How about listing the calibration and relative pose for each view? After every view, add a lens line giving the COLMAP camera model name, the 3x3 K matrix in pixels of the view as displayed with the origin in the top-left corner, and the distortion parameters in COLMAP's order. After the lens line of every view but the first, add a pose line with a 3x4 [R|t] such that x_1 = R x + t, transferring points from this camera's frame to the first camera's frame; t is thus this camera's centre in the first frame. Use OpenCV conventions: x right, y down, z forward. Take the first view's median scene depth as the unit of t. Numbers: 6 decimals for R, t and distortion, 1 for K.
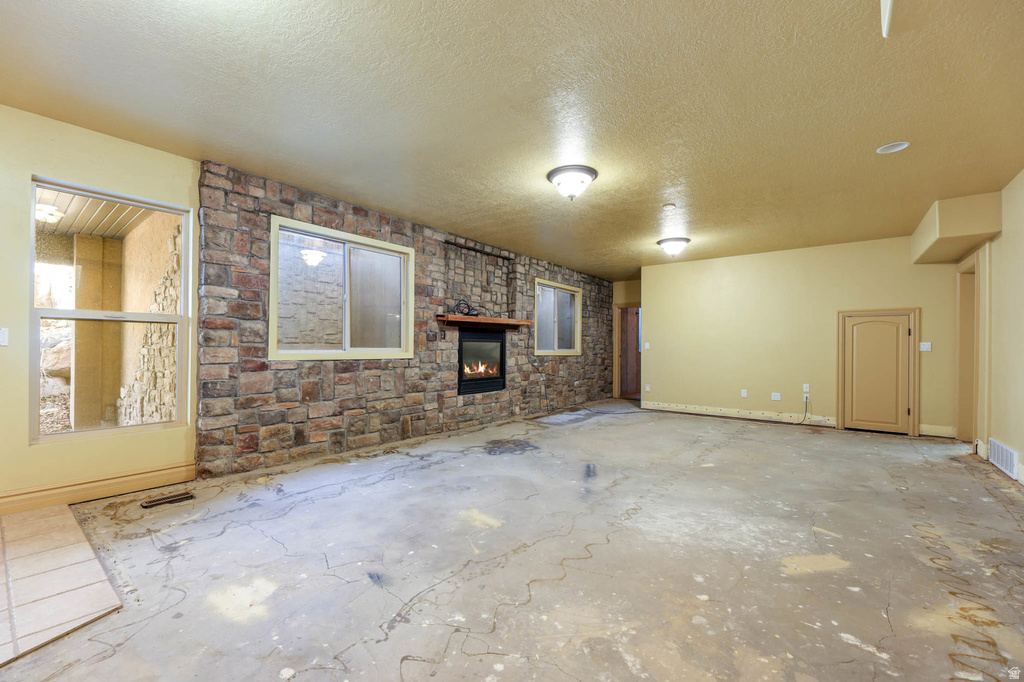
lens RADIAL K [[419.4, 0, 504.2], [0, 419.4, 344.8], [0, 0, 1]] dist [-0.000156, -0.002848]
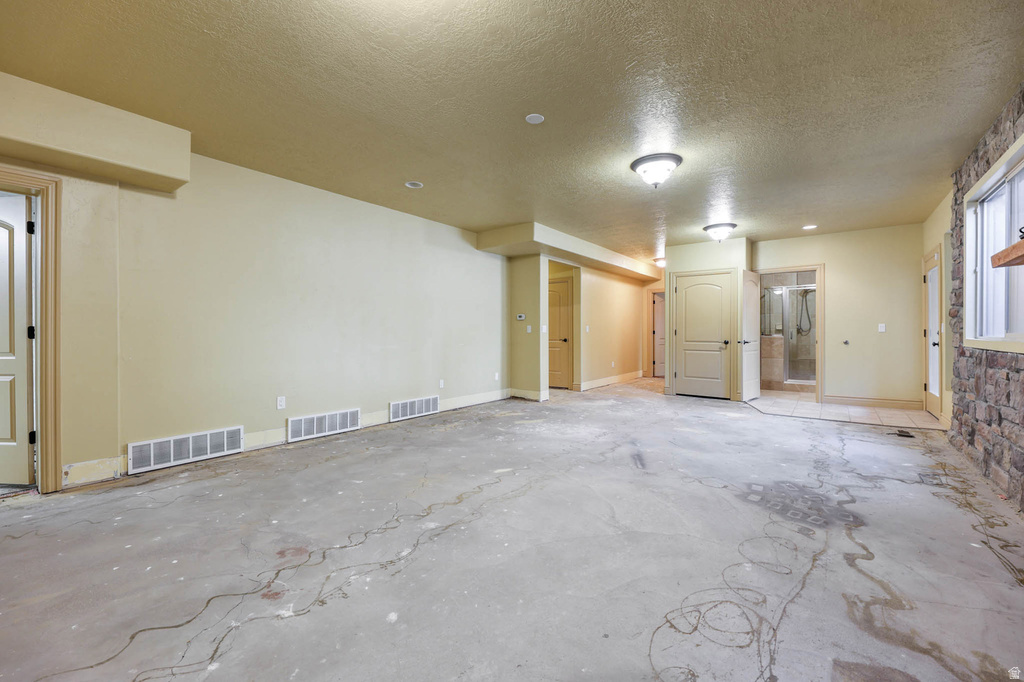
lens RADIAL K [[420.0, 0, 511.4], [0, 420.0, 335.3], [0, 0, 1]] dist [-0.001429, -0.000265]
pose [[-0.999677, -0.005689, -0.024769, 0.414279], [-0.005638, 0.999982, -0.002133, 0.015821], [0.024781, -0.001992, -0.999691, 1.552275]]
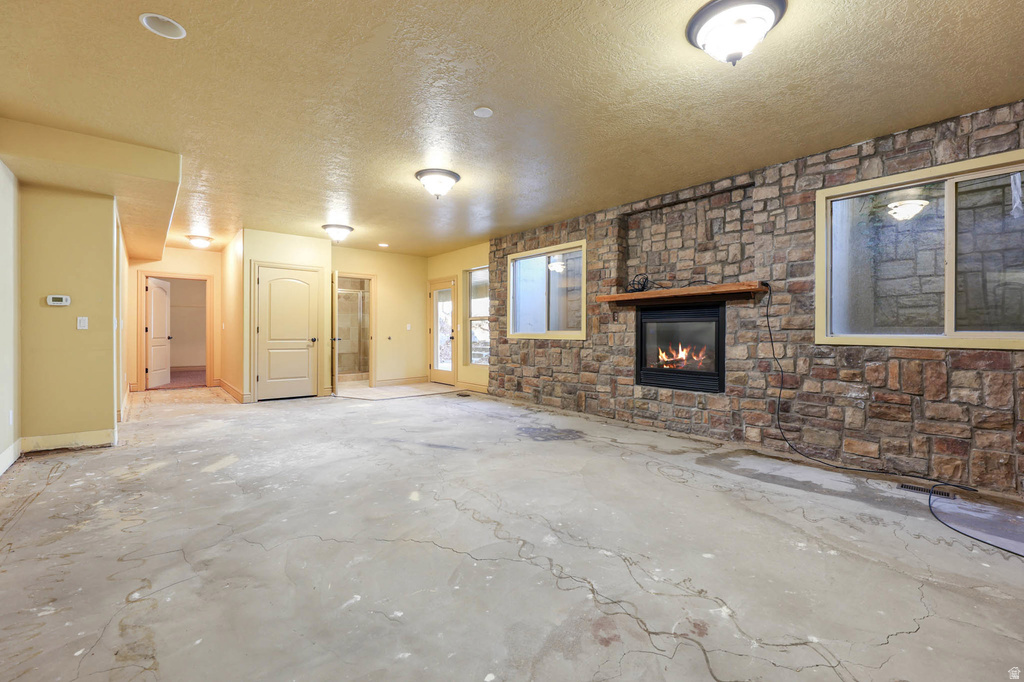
lens RADIAL K [[434.4, 0, 514.6], [0, 434.4, 328.7], [0, 0, 1]] dist [-0.000244, -0.000282]
pose [[-0.187685, -0.012171, -0.982154, 0.980475], [0.005392, 0.999895, -0.013422, 0.018033], [0.982215, -0.007815, -0.187599, 1.095592]]
